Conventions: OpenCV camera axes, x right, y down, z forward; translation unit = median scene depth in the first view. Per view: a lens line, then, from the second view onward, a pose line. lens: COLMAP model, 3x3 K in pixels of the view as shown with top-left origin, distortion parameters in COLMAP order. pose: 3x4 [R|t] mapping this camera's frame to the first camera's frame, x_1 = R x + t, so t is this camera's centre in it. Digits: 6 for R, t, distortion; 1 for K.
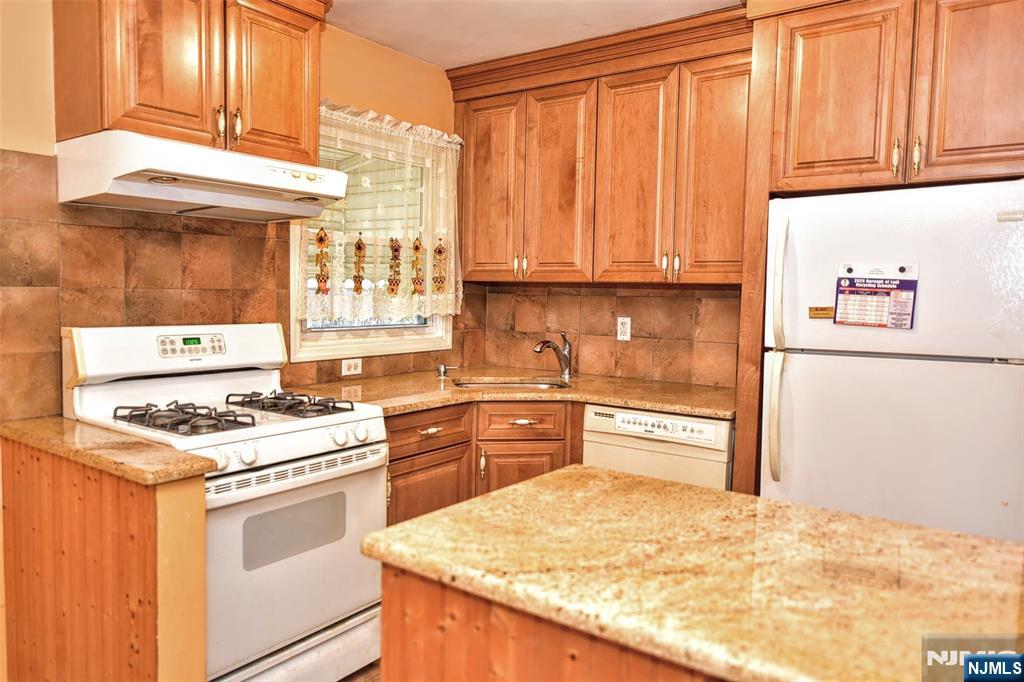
lens RADIAL K [[709.6, 0, 501.3], [0, 709.6, 339.8], [0, 0, 1]] dist [-0.008435, -0.002289]
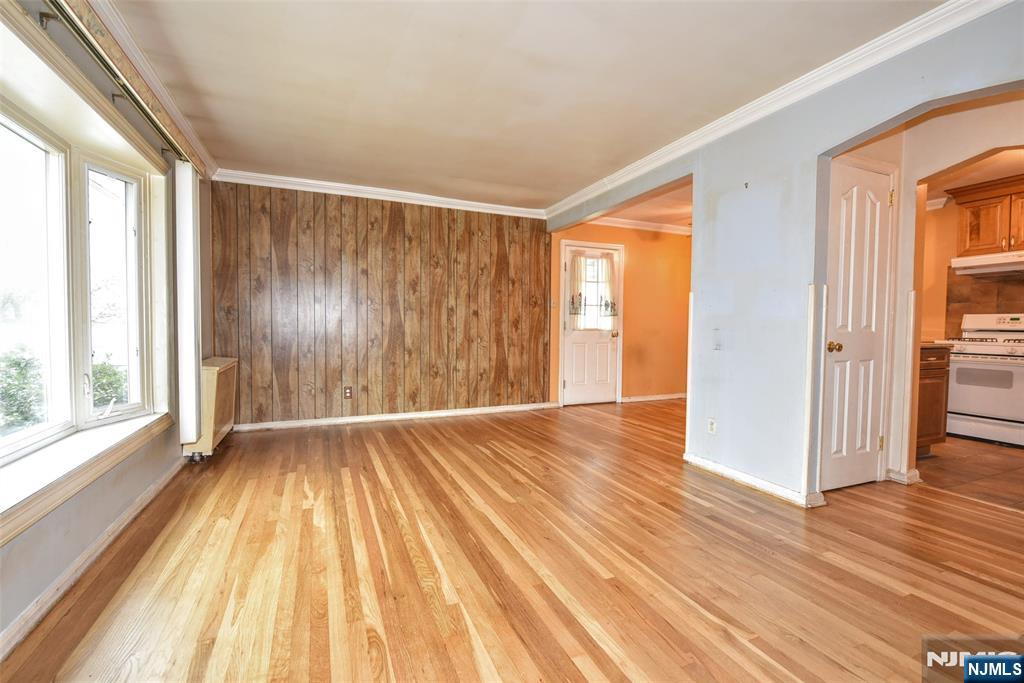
lens RADIAL K [[462.9, 0, 512.0], [0, 462.9, 341.5], [0, 0, 1]] dist [-0.000218, 0.000003]
pose [[-0.518112, 0.007961, -0.855276, 2.017778], [-0.074052, 0.995784, 0.054128, 0.129195], [0.852101, 0.091379, -0.515338, 0.249823]]
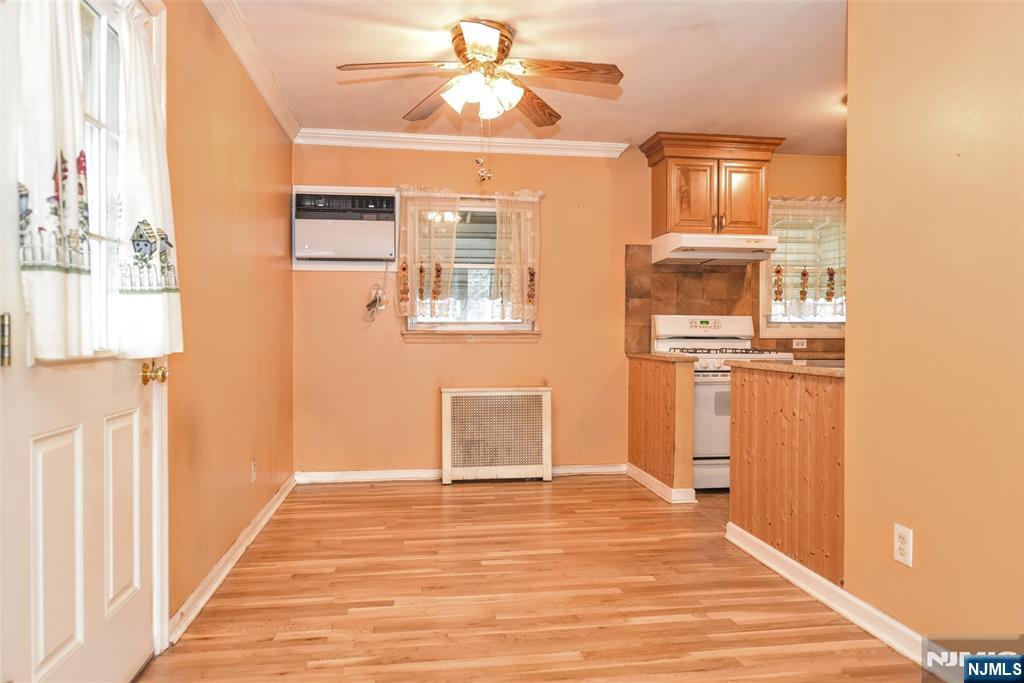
lens RADIAL K [[709.6, 0, 501.3], [0, 709.6, 340.3], [0, 0, 1]] dist [-0.008435, -0.002289]
pose [[0.698381, -0.011052, -0.715641, 0.628938], [-0.038783, 0.997827, -0.053258, 0.182324], [0.714674, 0.064949, 0.696435, -0.874540]]
